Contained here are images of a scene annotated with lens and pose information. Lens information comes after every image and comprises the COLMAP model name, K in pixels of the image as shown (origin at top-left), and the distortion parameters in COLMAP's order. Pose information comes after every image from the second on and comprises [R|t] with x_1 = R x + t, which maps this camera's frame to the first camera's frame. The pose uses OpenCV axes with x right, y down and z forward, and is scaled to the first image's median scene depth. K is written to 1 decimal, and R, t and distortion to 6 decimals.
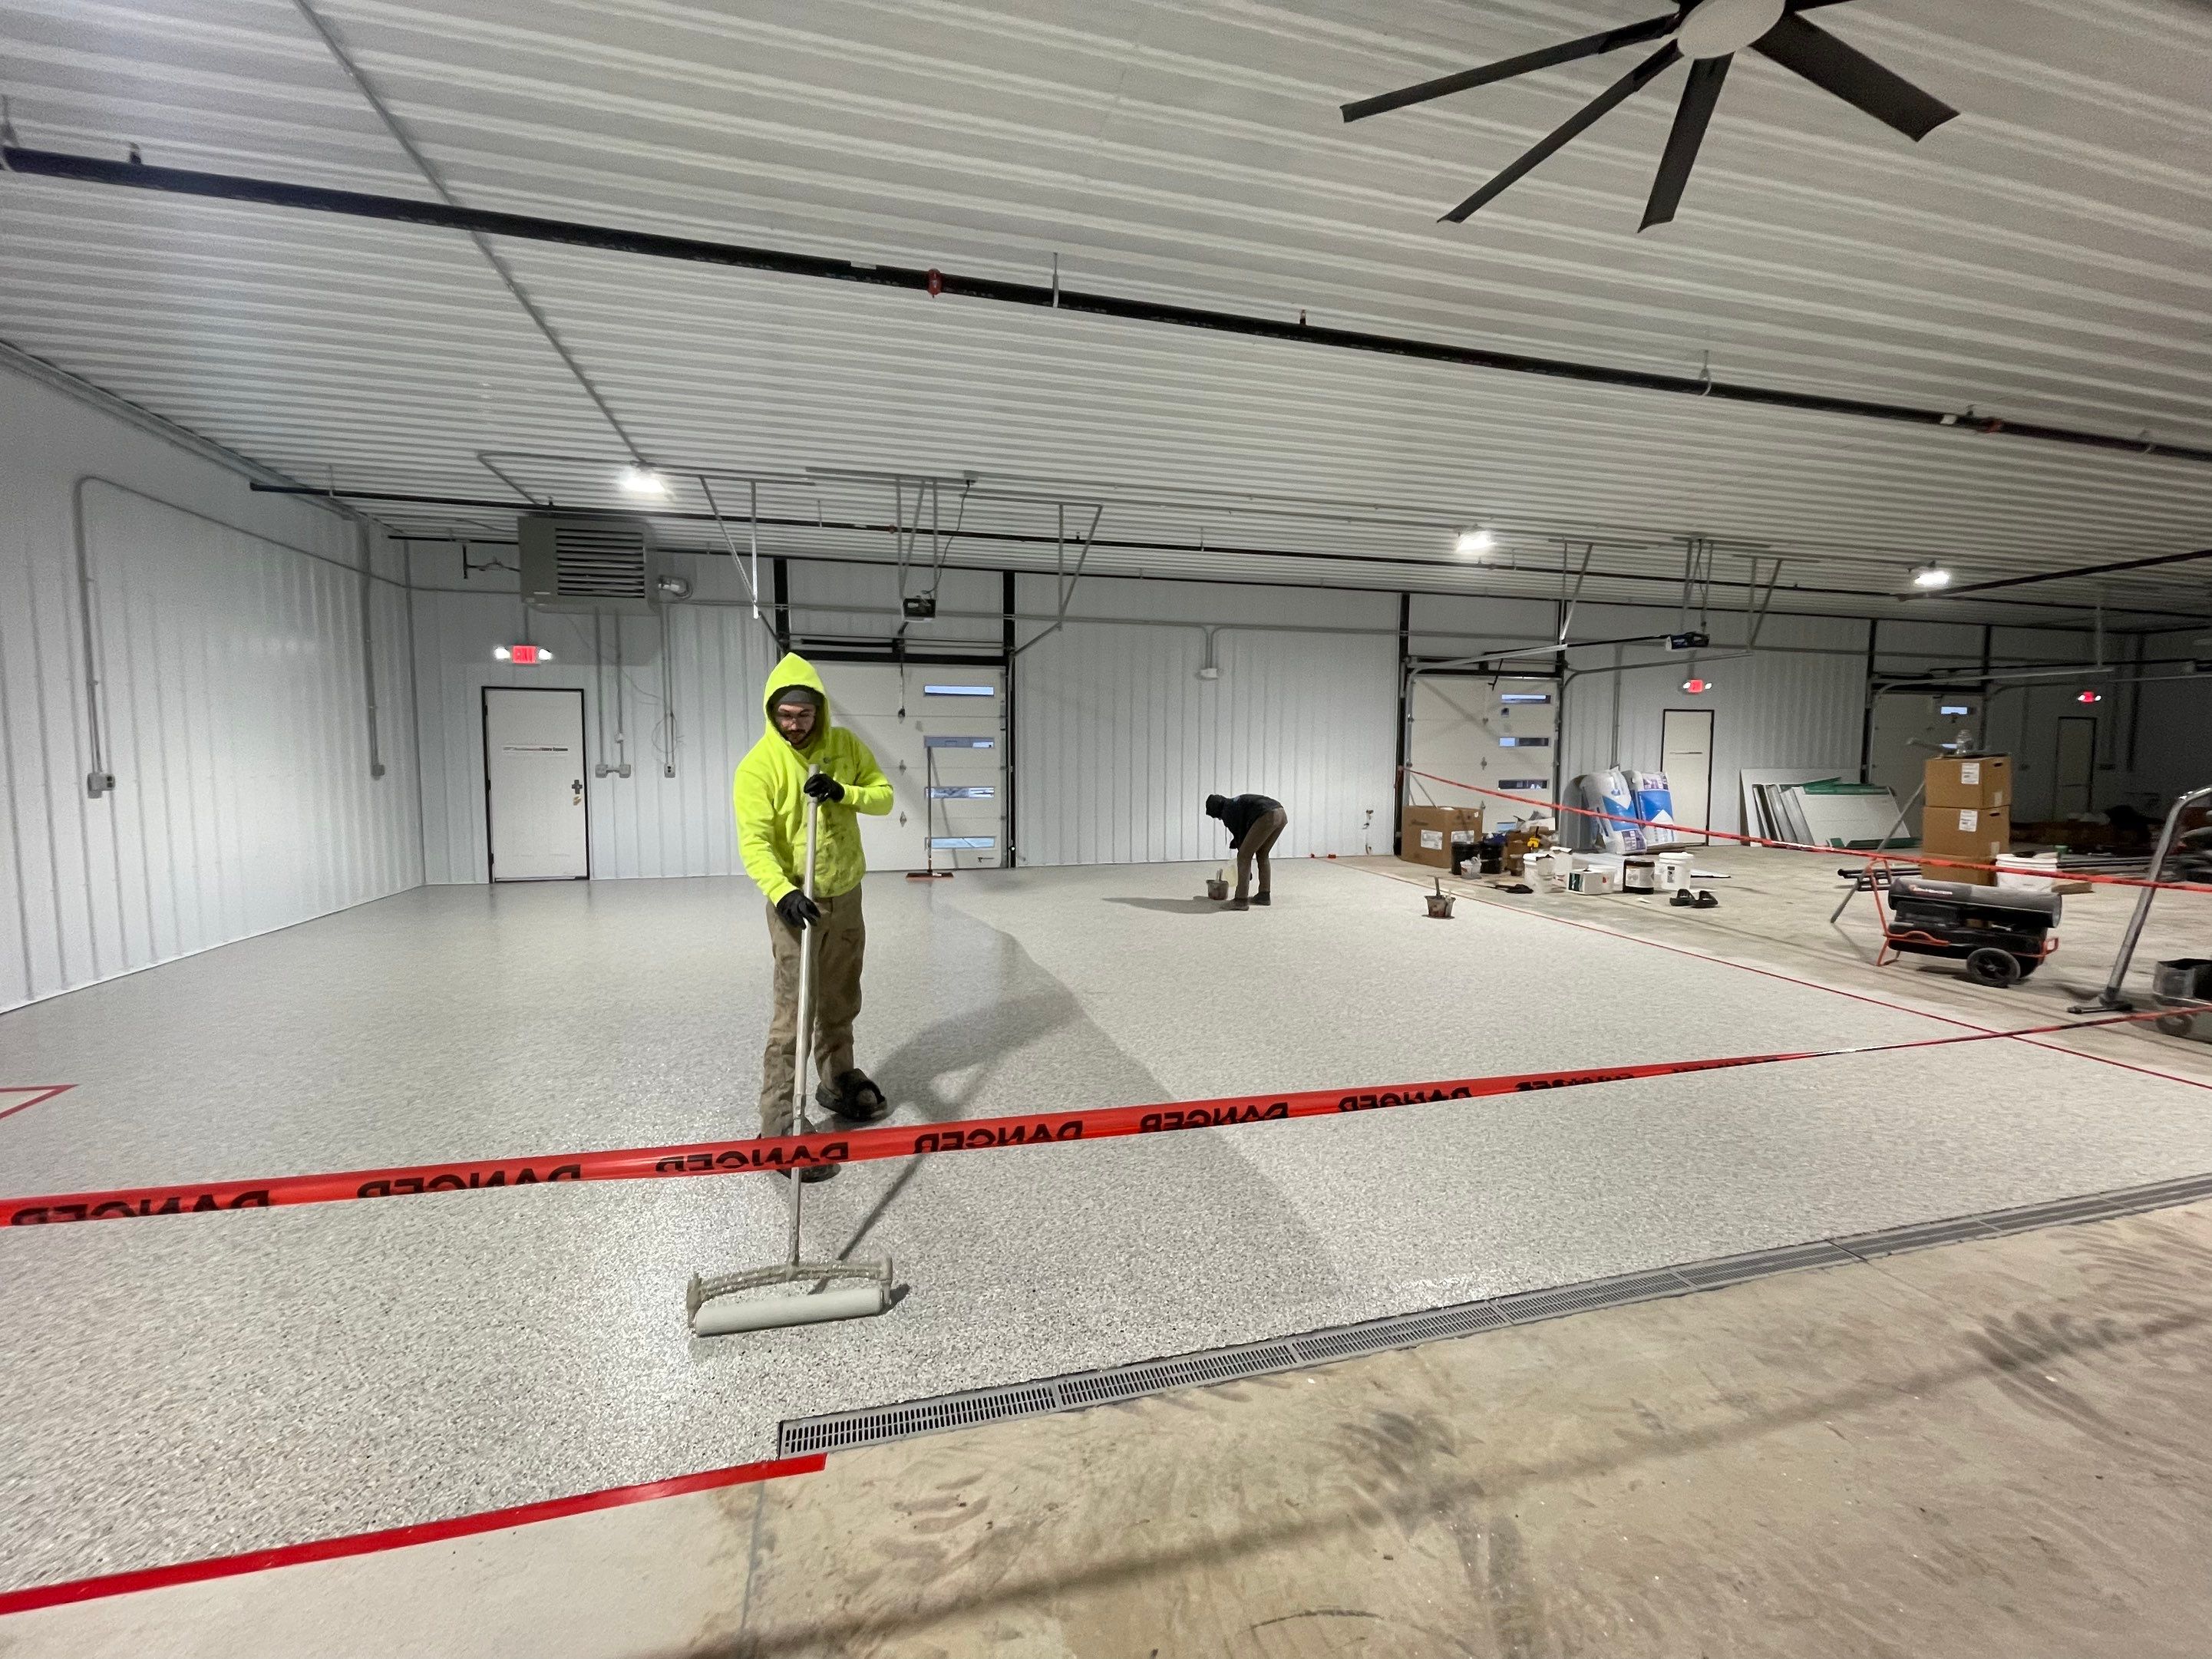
lens RADIAL K [[890.2, 0, 1096.8], [0, 890.2, 812.8], [0, 0, 1]] dist [-0.000684, -0.000387]
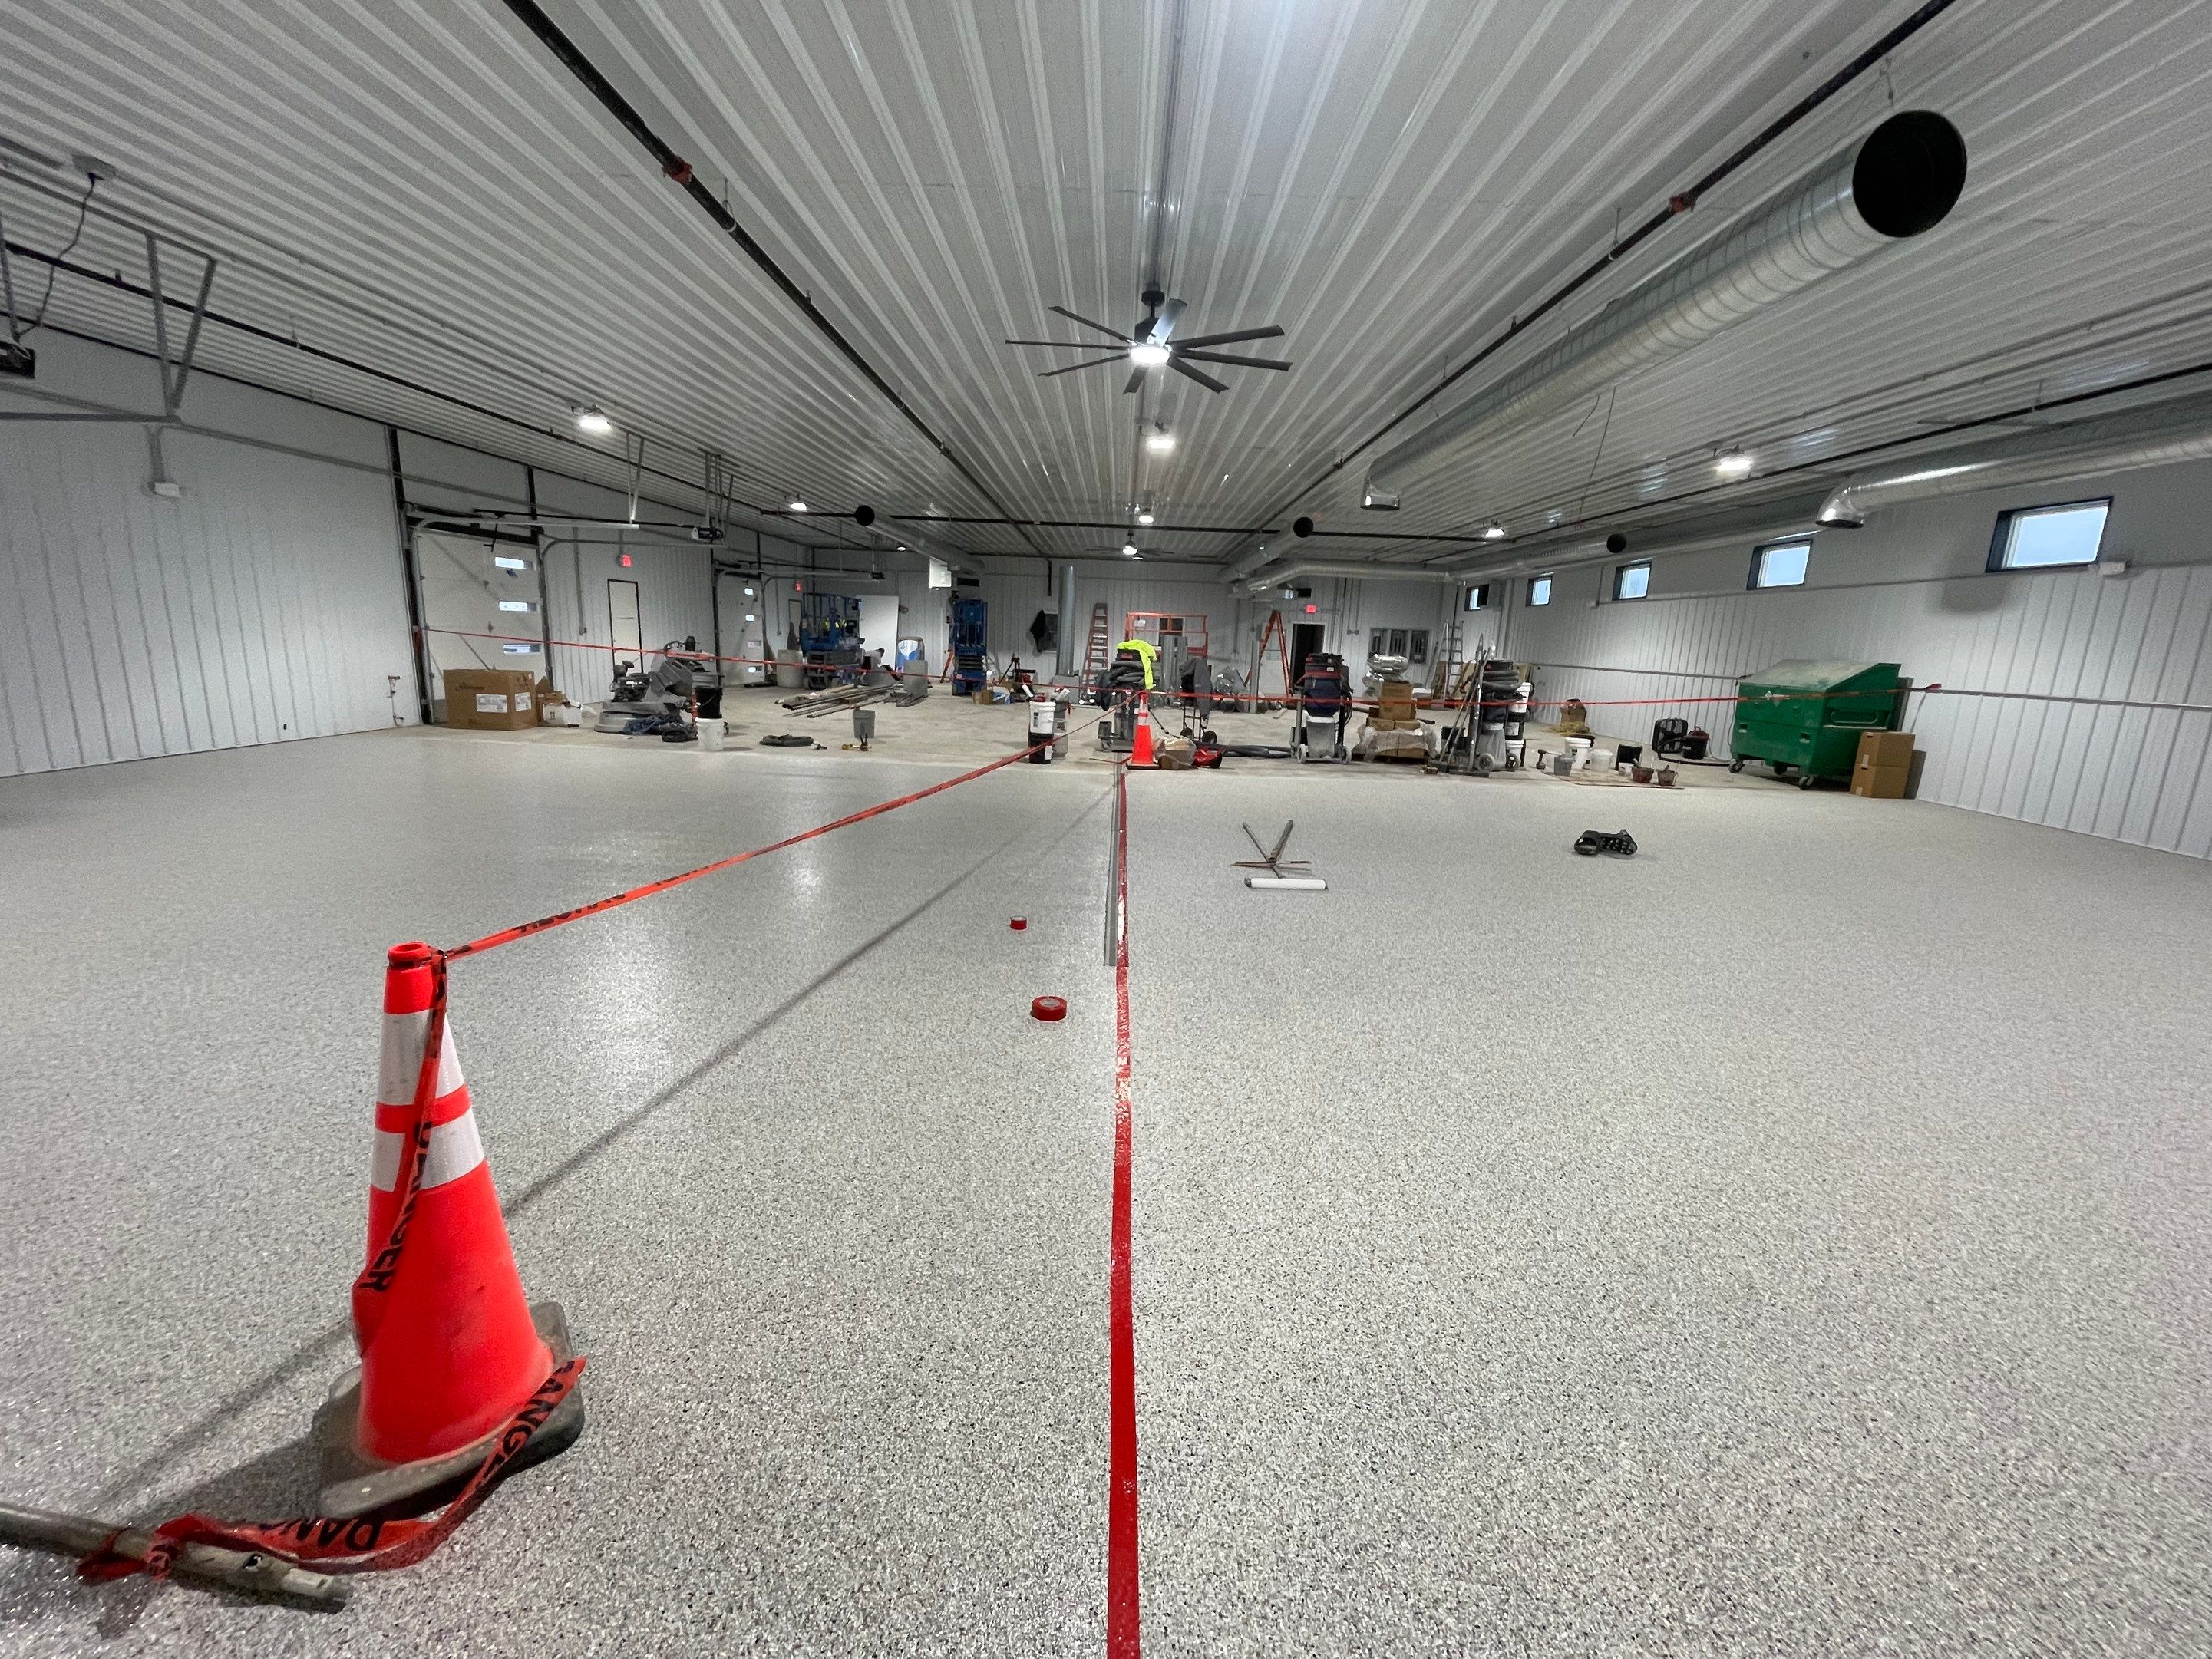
lens RADIAL K [[890.2, 0, 1096.8], [0, 890.2, 812.8], [0, 0, 1]] dist [-0.000684, -0.000387]
pose [[0.284804, -0.179265, 0.941675, -0.401319], [0.028454, 0.983506, 0.178622, -0.008229], [-0.958163, -0.024078, 0.285207, 0.069344]]
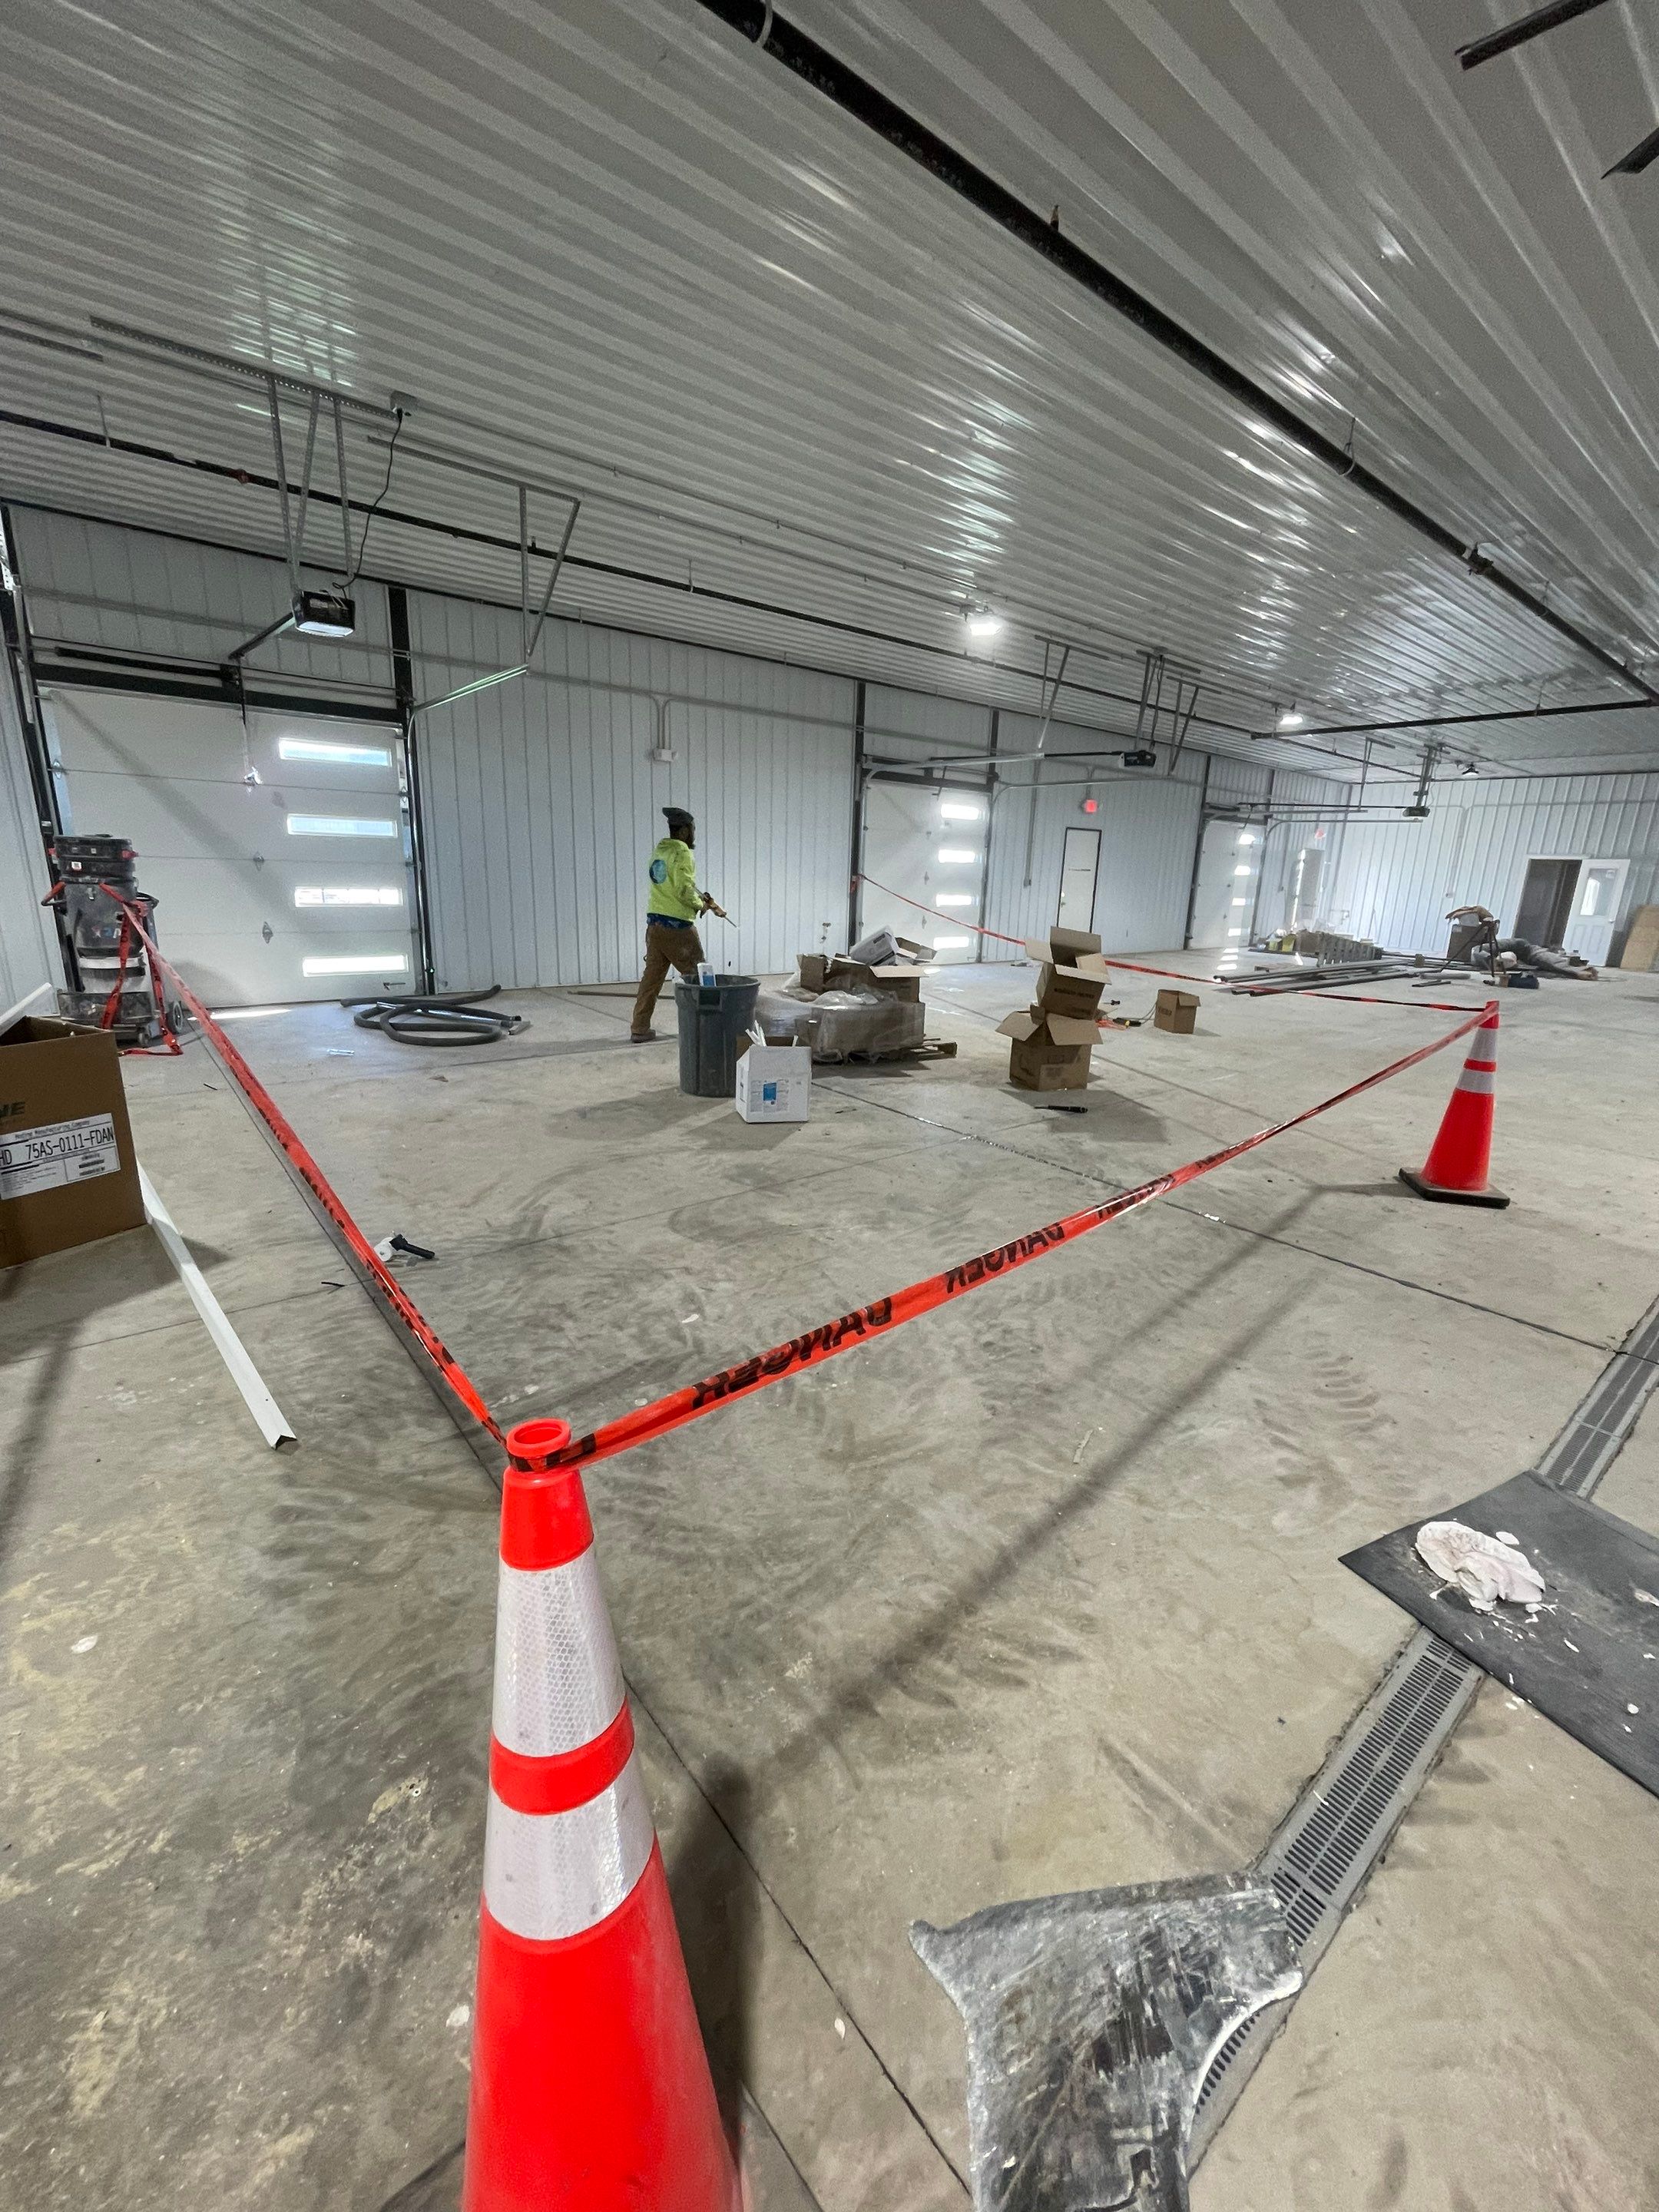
lens RADIAL K [[902.6, 0, 838.8], [0, 902.6, 1086.7], [0, 0, 1]] dist [0.000274, -0.000103]
pose [[0.905885, -0.072042, 0.417351, -0.106363], [-0.004254, 0.983829, 0.179059, -0.003198], [-0.423501, -0.163983, 0.890930, 0.121773]]
